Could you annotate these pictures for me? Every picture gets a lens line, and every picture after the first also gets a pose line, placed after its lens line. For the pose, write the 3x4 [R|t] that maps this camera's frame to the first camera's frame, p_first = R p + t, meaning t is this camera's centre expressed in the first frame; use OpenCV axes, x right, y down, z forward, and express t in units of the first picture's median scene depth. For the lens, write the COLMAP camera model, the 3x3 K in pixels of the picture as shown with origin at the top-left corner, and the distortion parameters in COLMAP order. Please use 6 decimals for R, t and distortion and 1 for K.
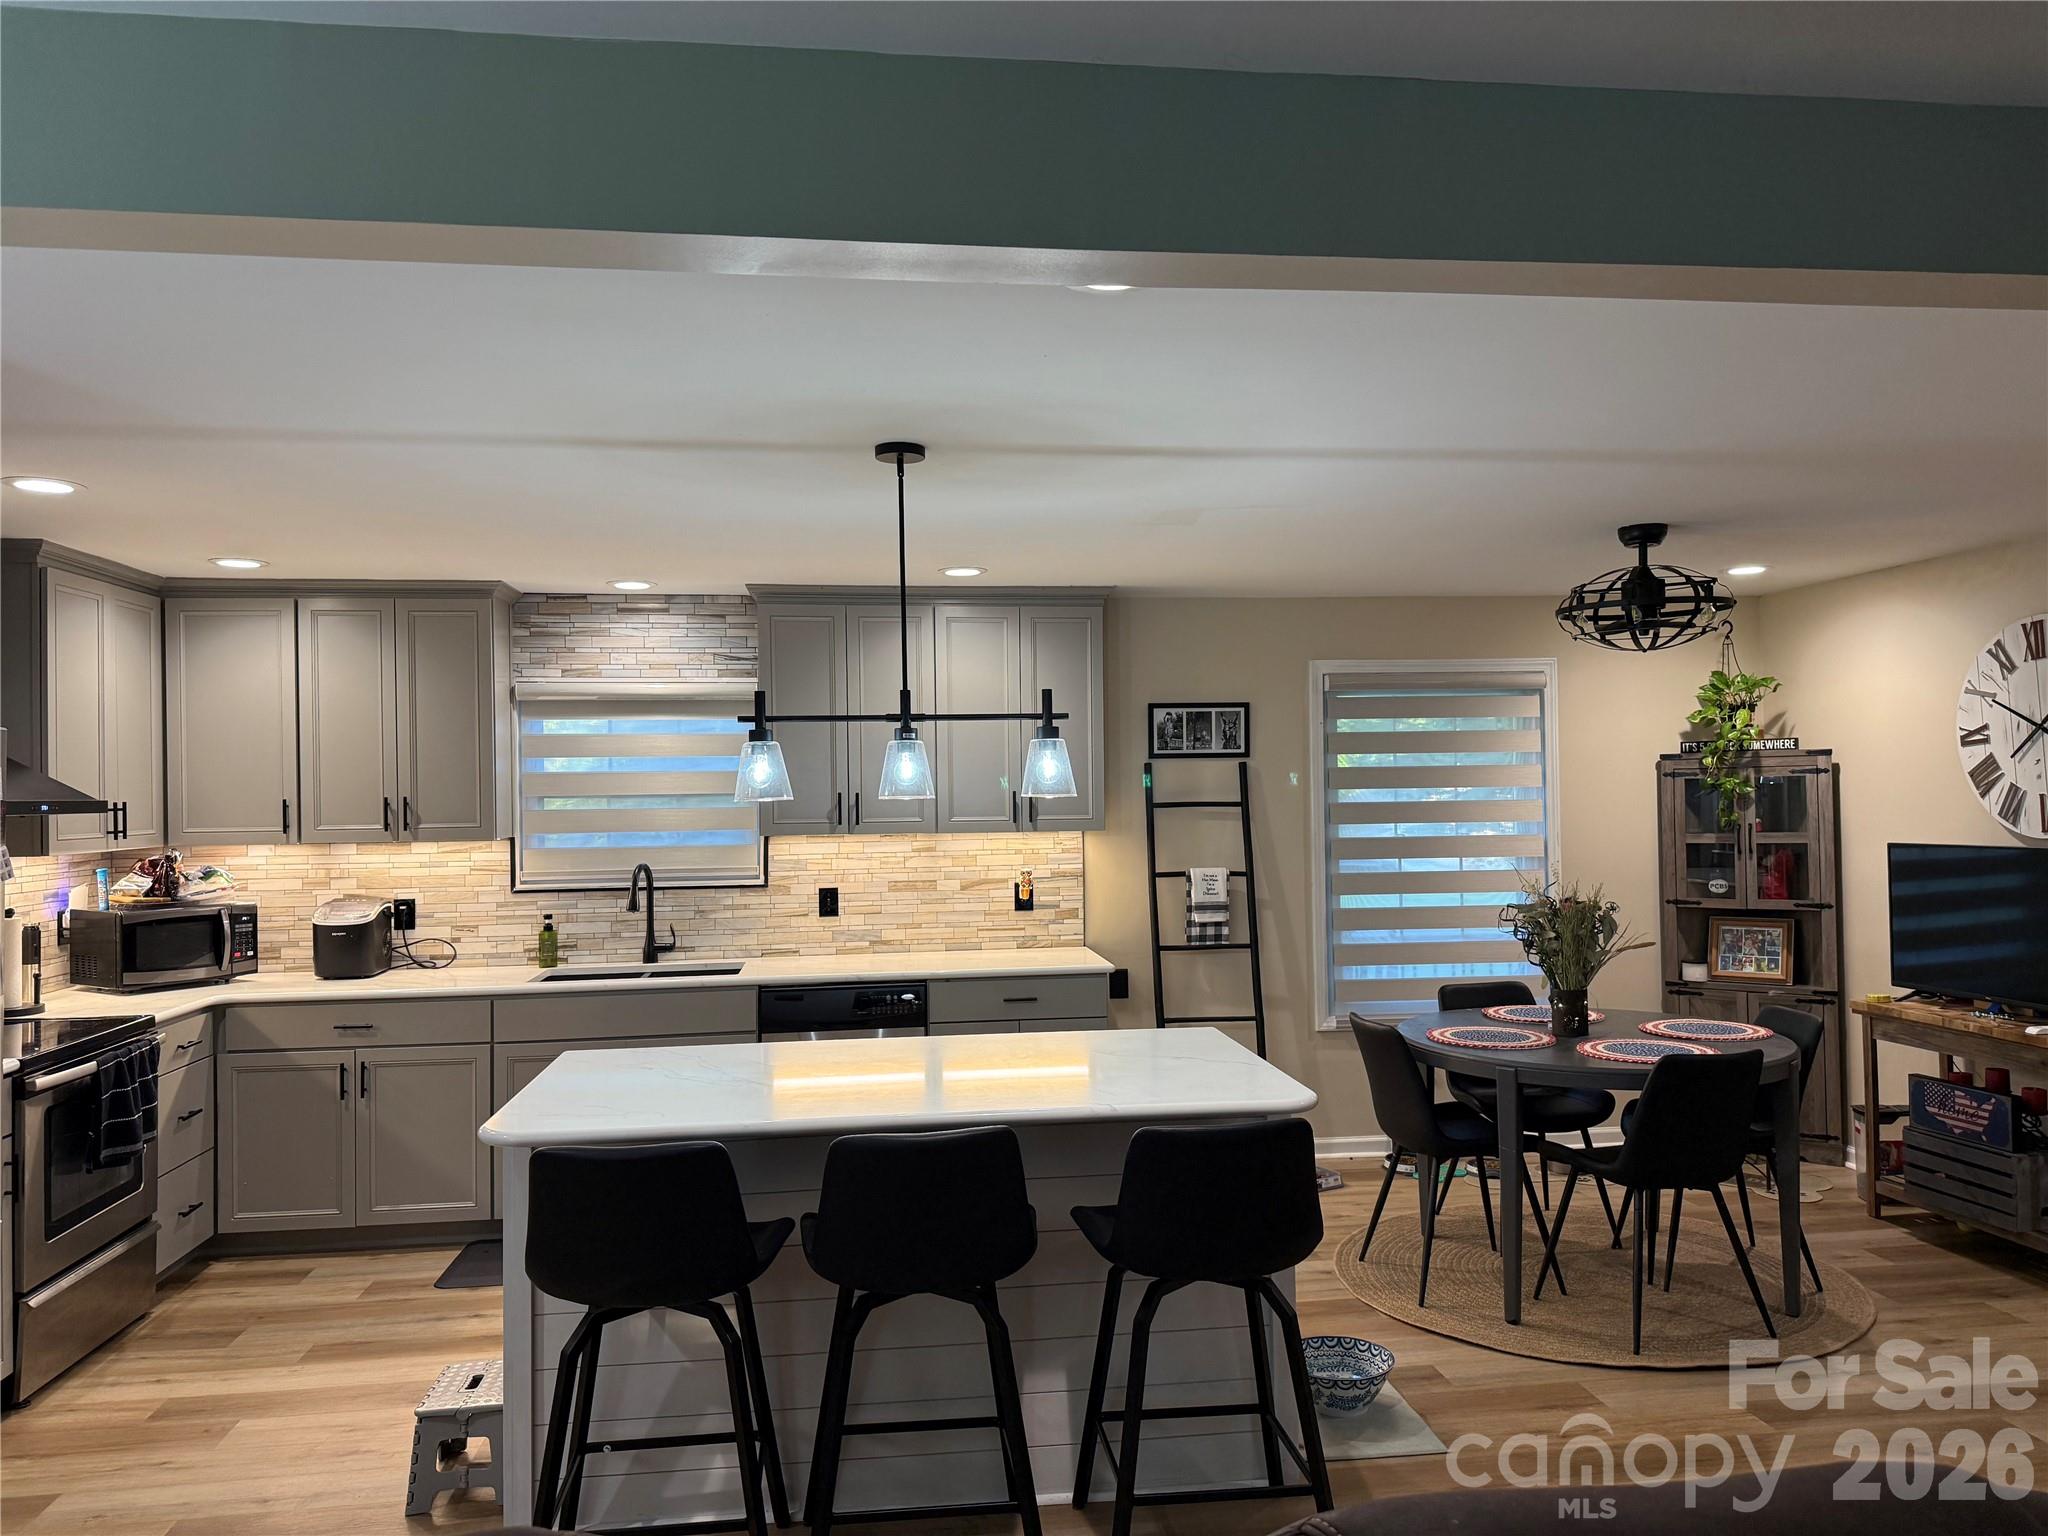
lens RADIAL K [[1416.2, 0, 1022.8], [0, 1416.2, 781.1], [0, 0, 1]] dist [0.101524, -0.145697]
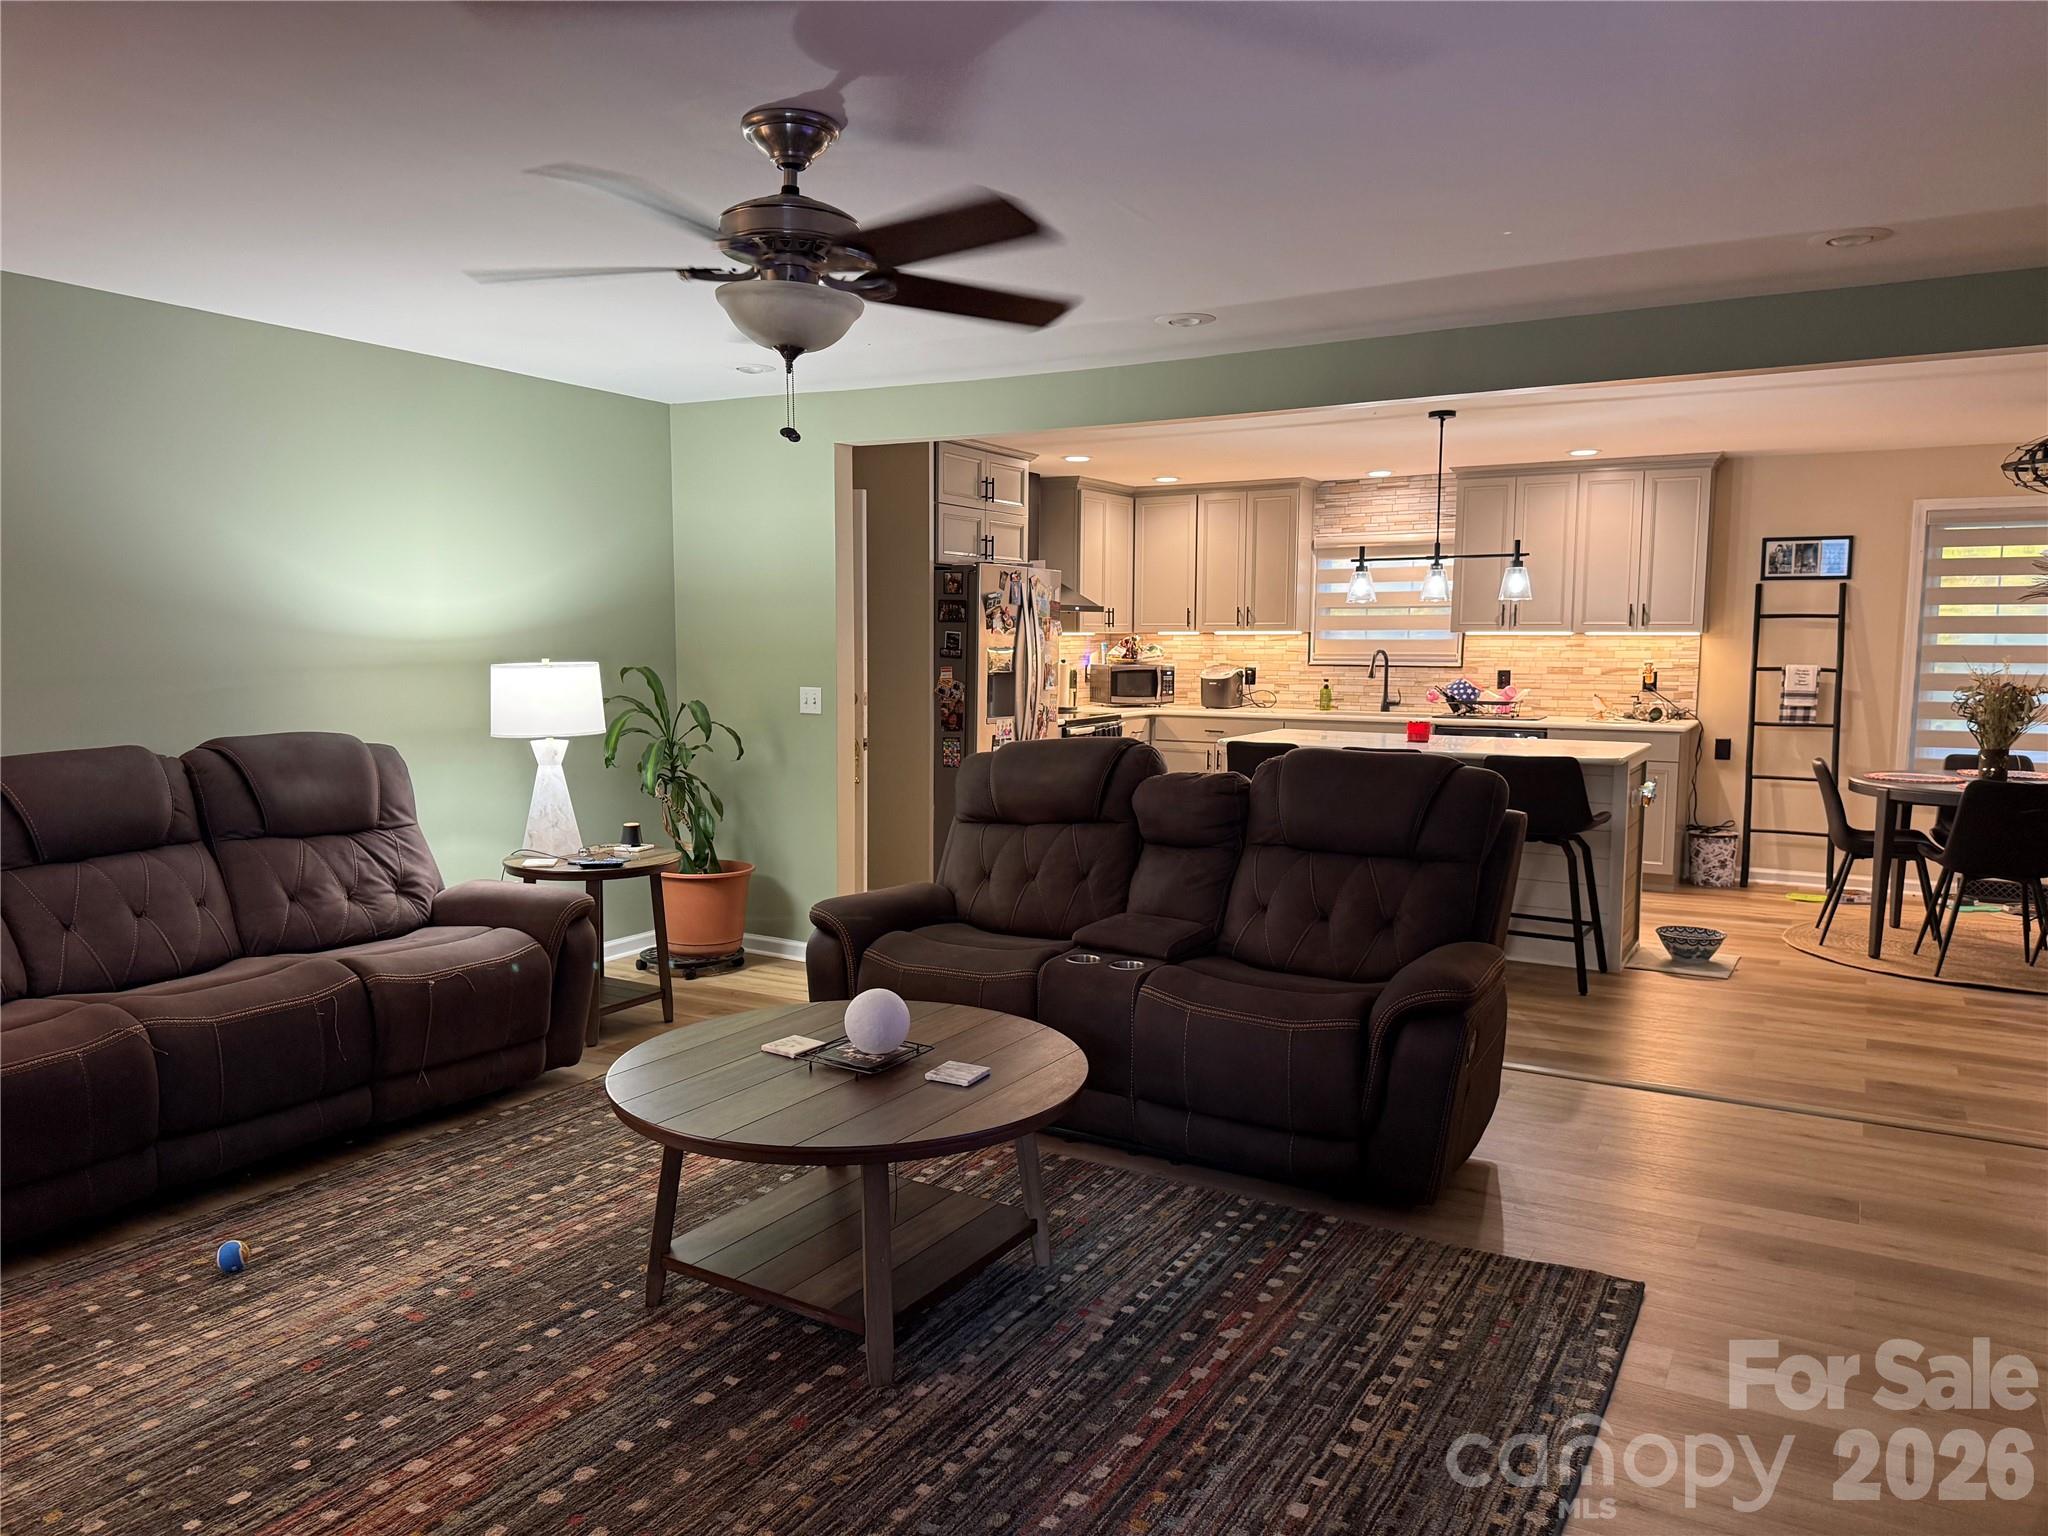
lens RADIAL K [[1416.2, 0, 1022.8], [0, 1416.2, 781.1], [0, 0, 1]] dist [0.101524, -0.145697]
pose [[0.793057, 0.080289, -0.603833, 0.388731], [-0.009961, 0.992852, 0.118933, 0.017751], [0.609066, -0.088306, 0.788188, -0.515906]]
